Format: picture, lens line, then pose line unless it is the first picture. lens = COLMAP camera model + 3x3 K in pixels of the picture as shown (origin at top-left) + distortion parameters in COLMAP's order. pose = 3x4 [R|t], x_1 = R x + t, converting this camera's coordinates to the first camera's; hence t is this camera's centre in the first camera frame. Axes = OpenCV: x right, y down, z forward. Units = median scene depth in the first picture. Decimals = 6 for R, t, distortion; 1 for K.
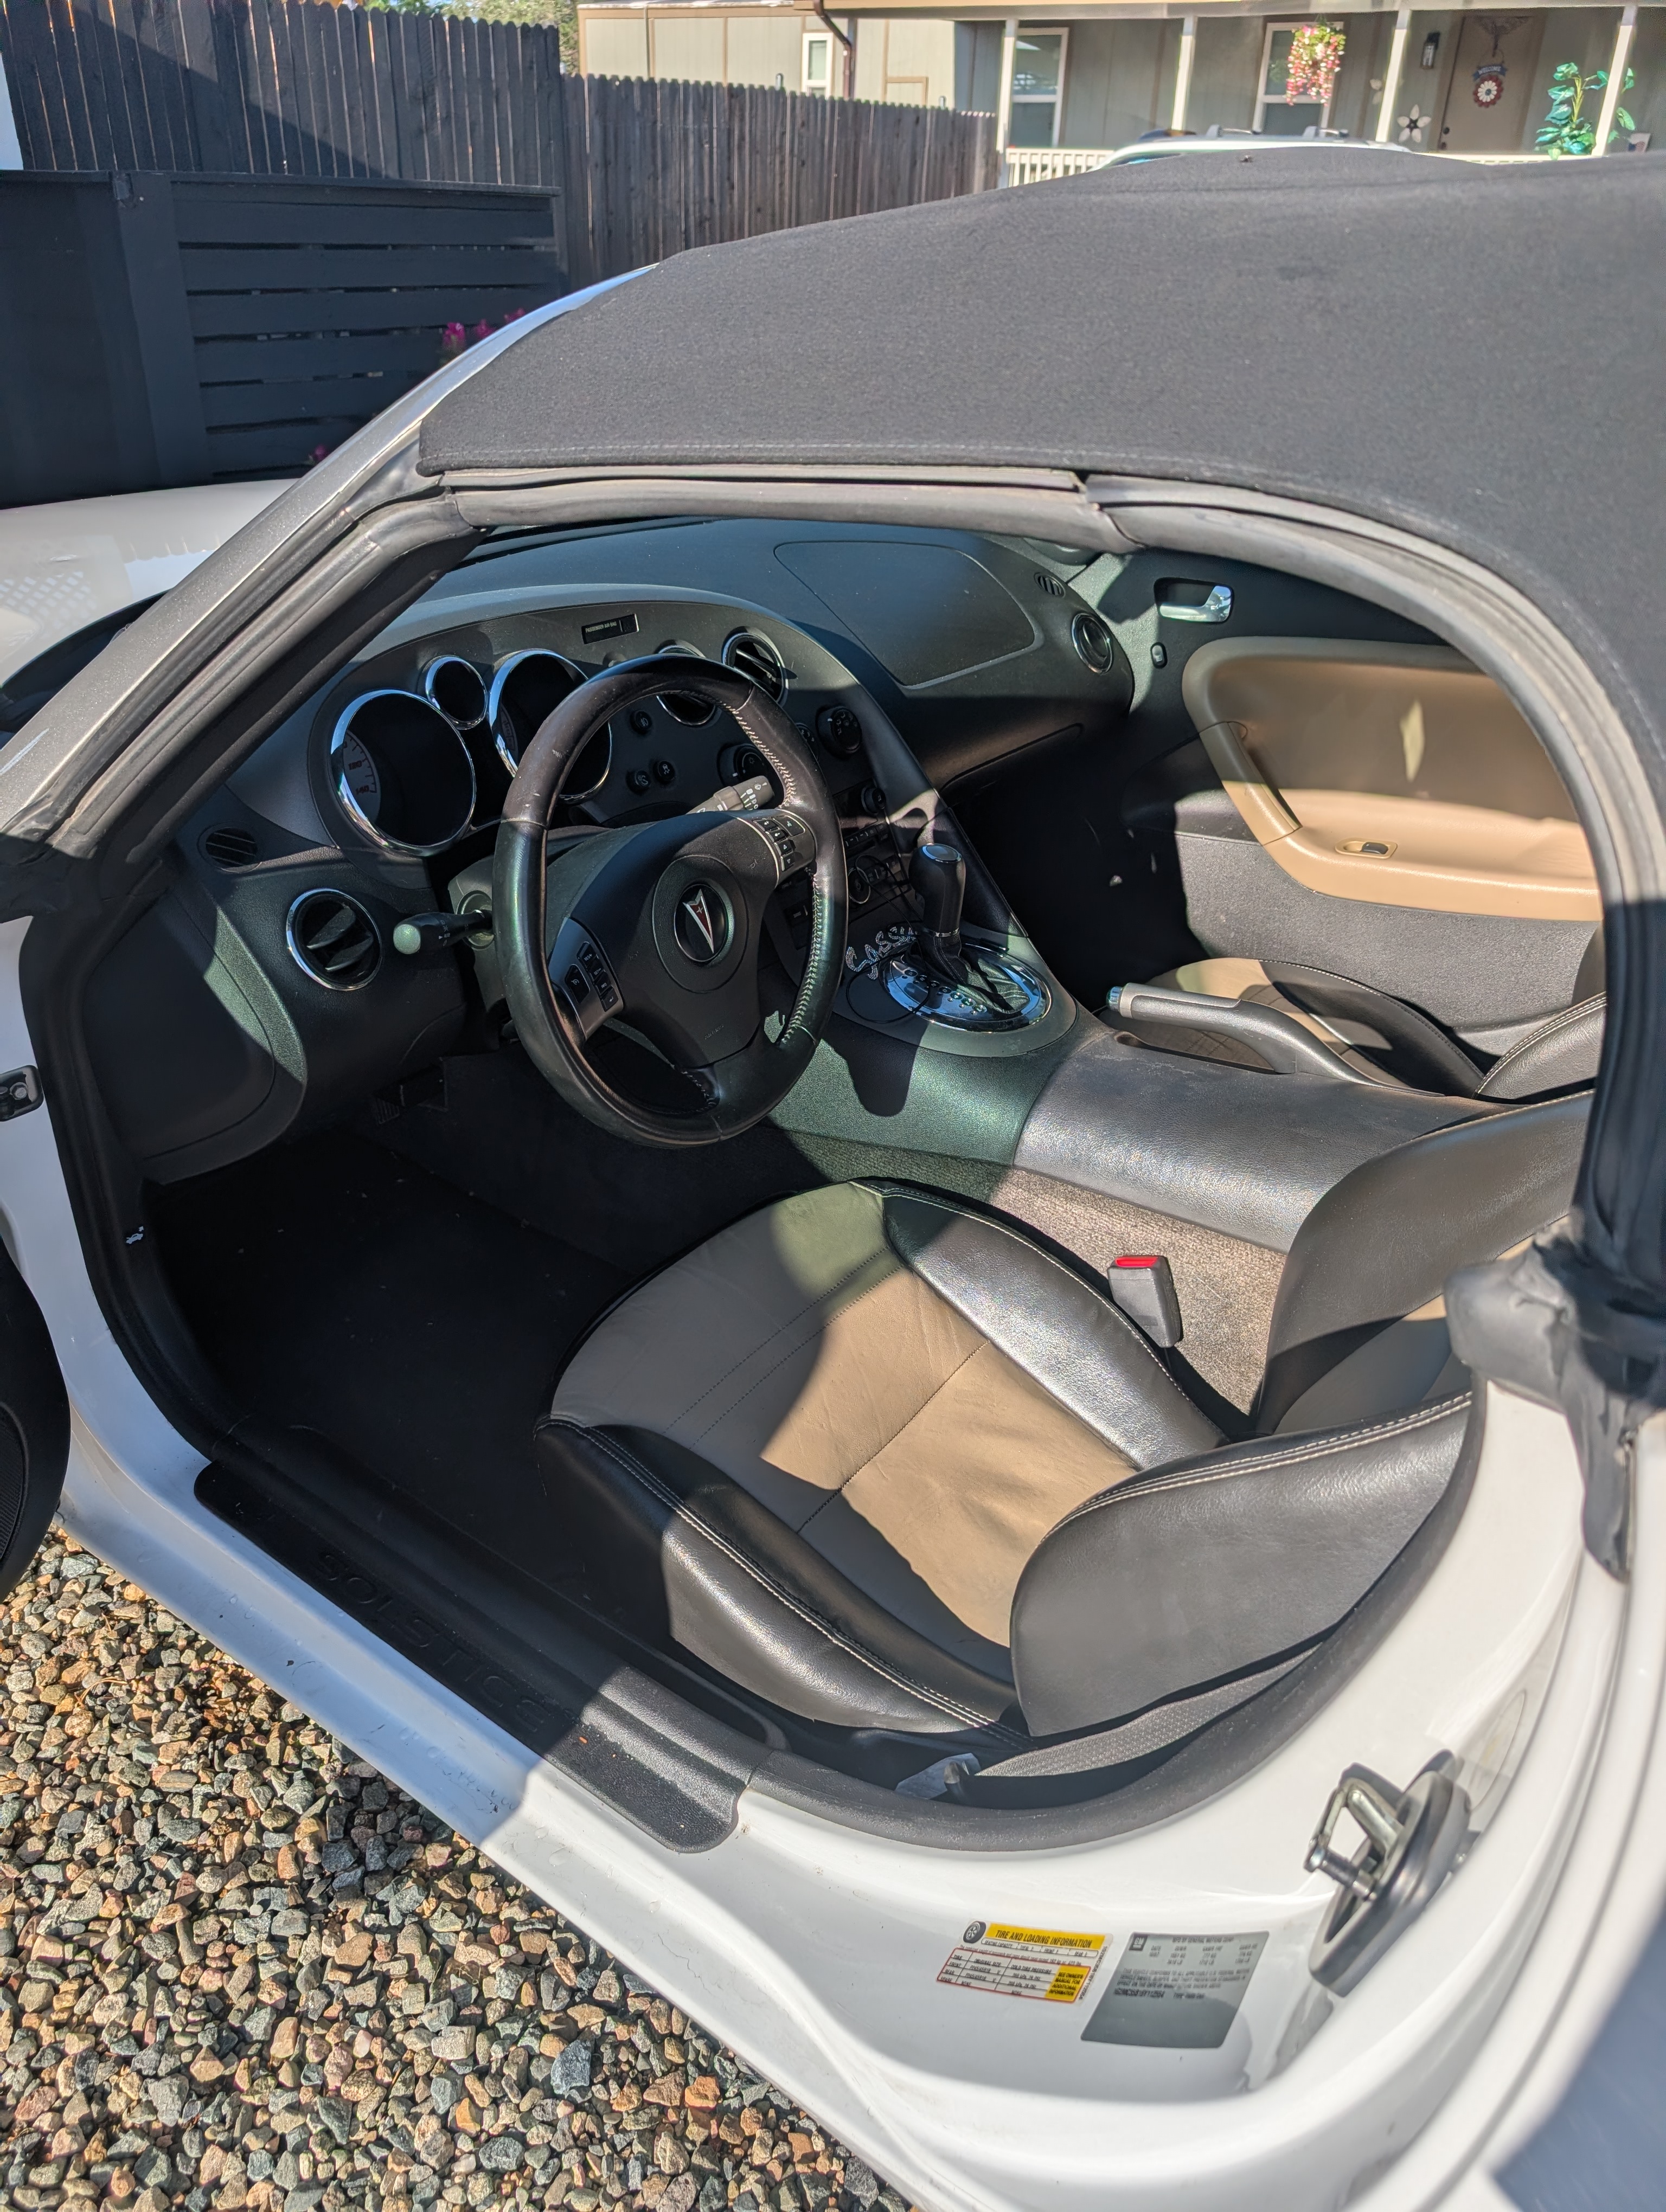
lens RADIAL K [[1546.9, 0, 833.0], [0, 1546.9, 1106.0], [0, 0, 1]] dist [-0.004614, -0.002266]
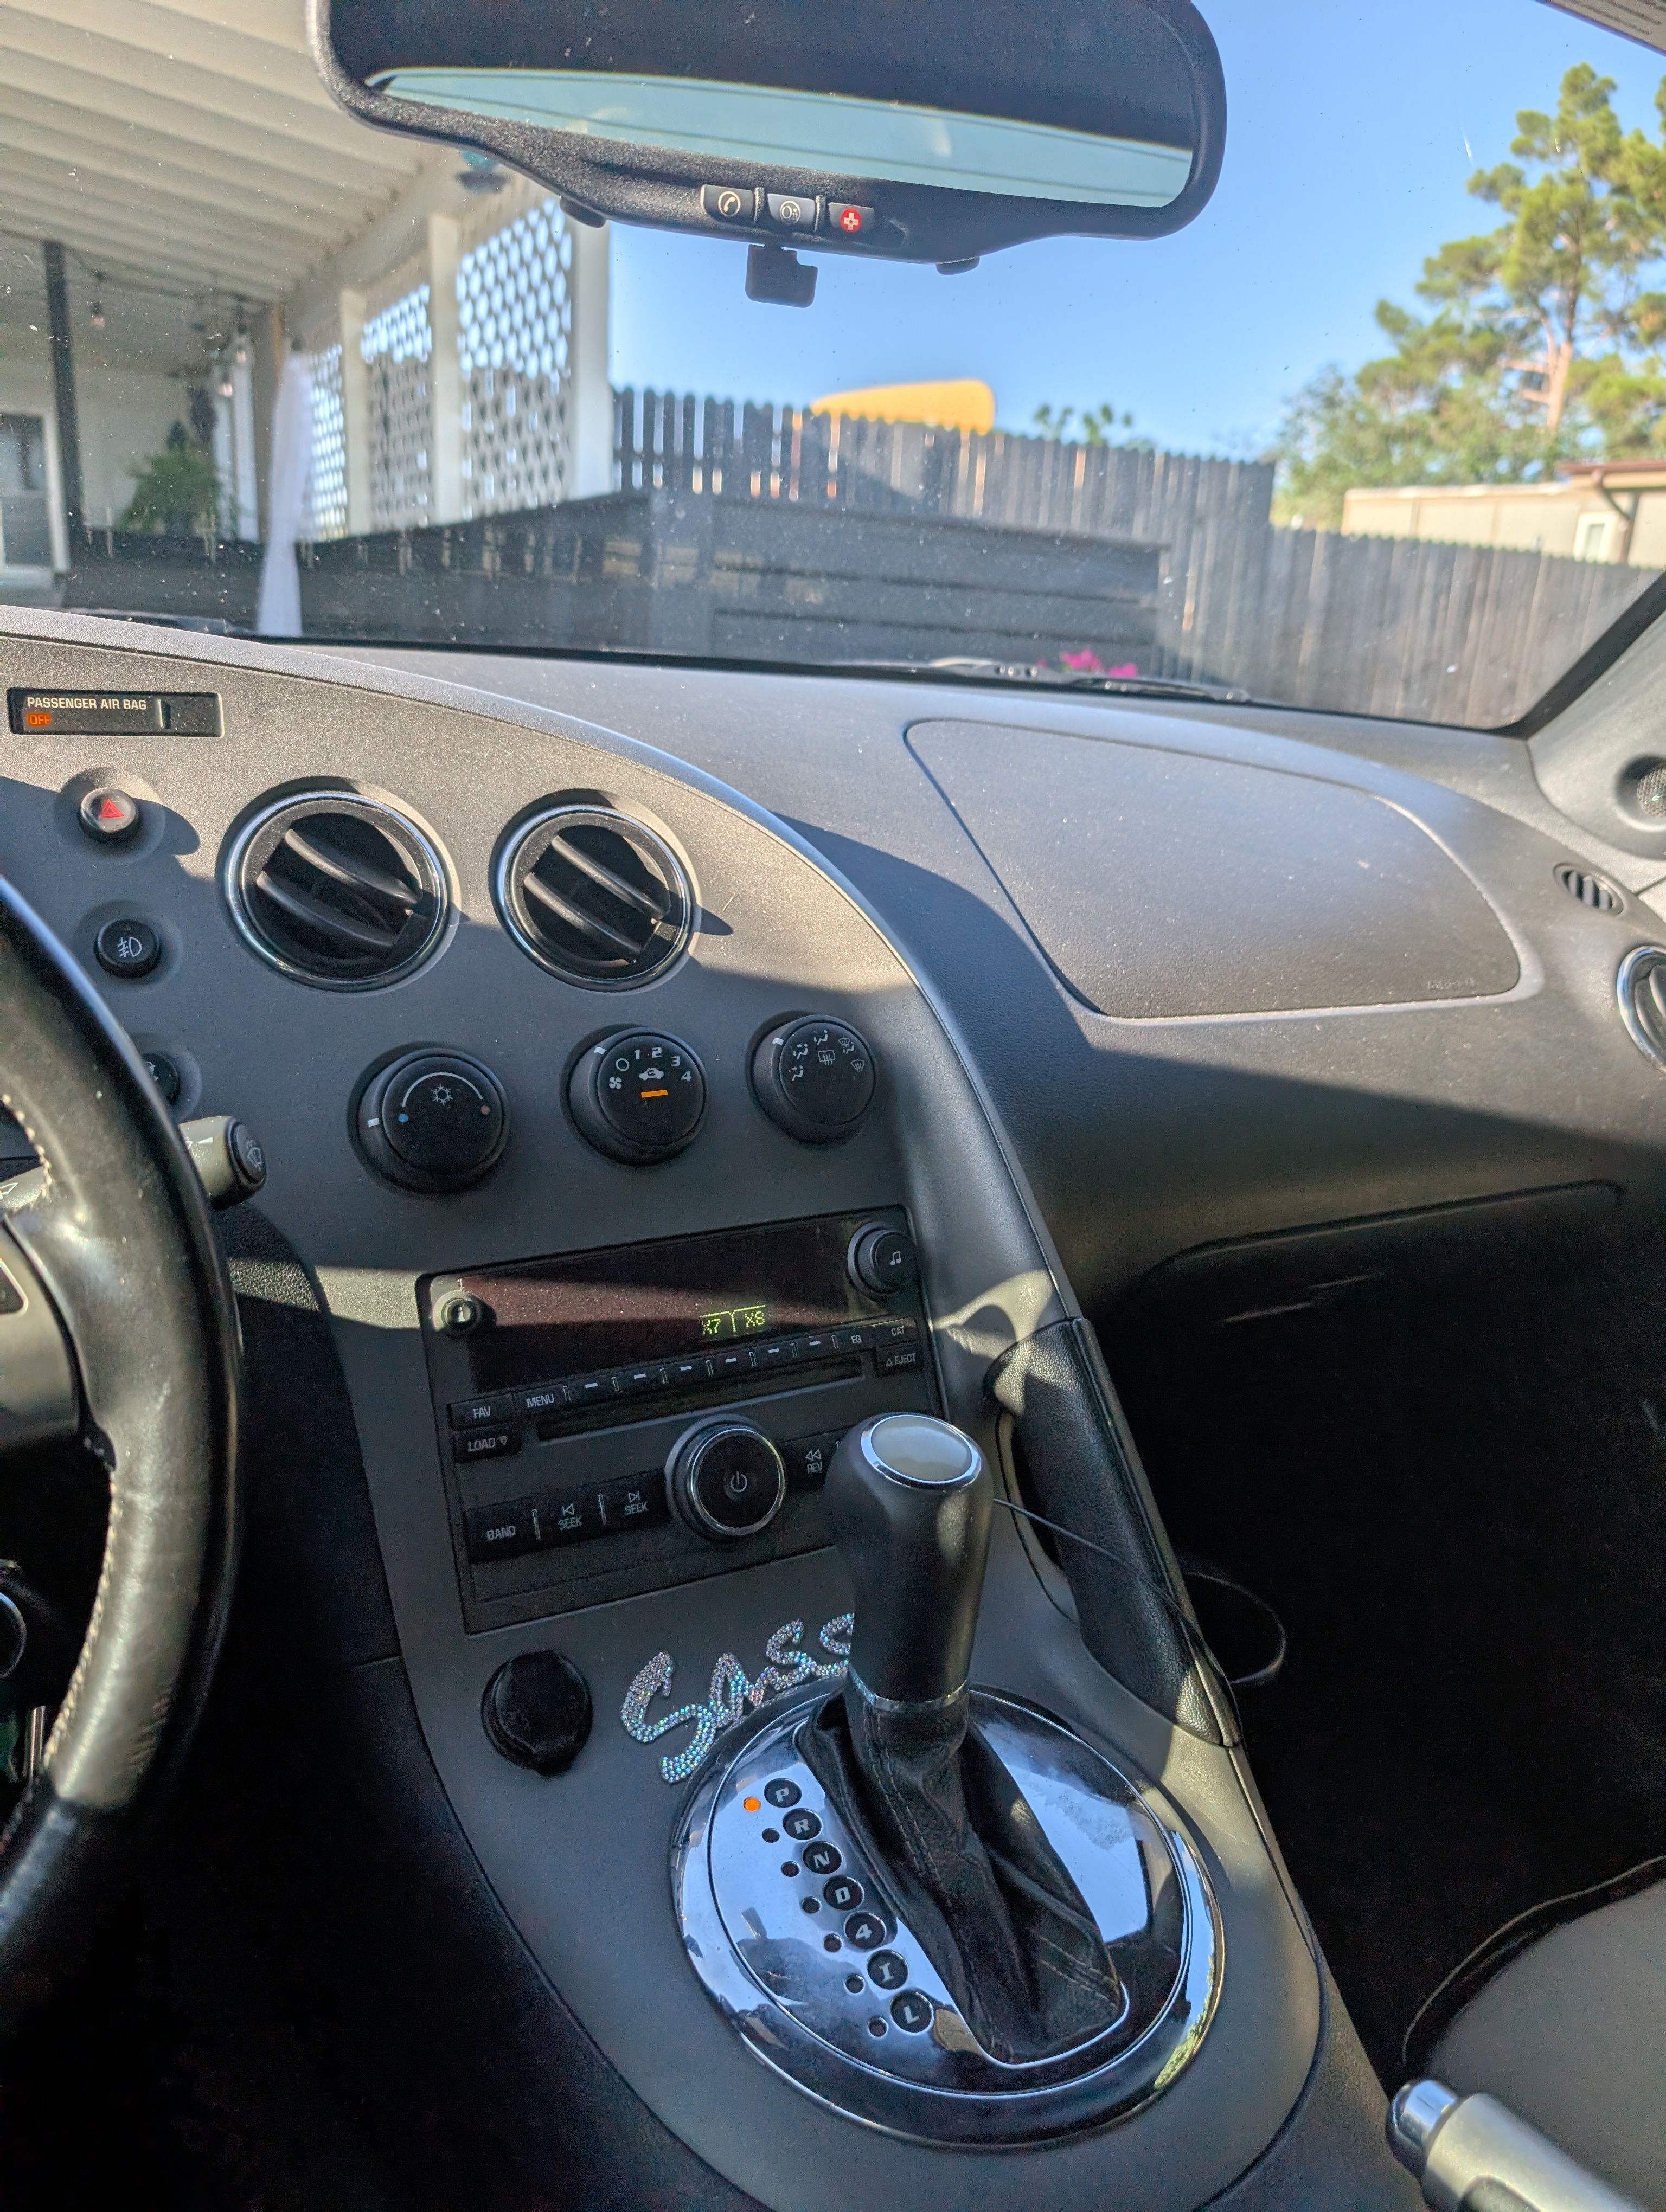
lens RADIAL K [[1572.6, 0, 833.0], [0, 1572.6, 1106.0], [0, 0, 1]] dist [0.042443, 0.000124]
pose [[0.906911, 0.134148, -0.399394, 0.149784], [-0.233144, 0.949380, -0.210529, -0.136709], [0.350935, 0.284047, 0.892279, 0.578651]]
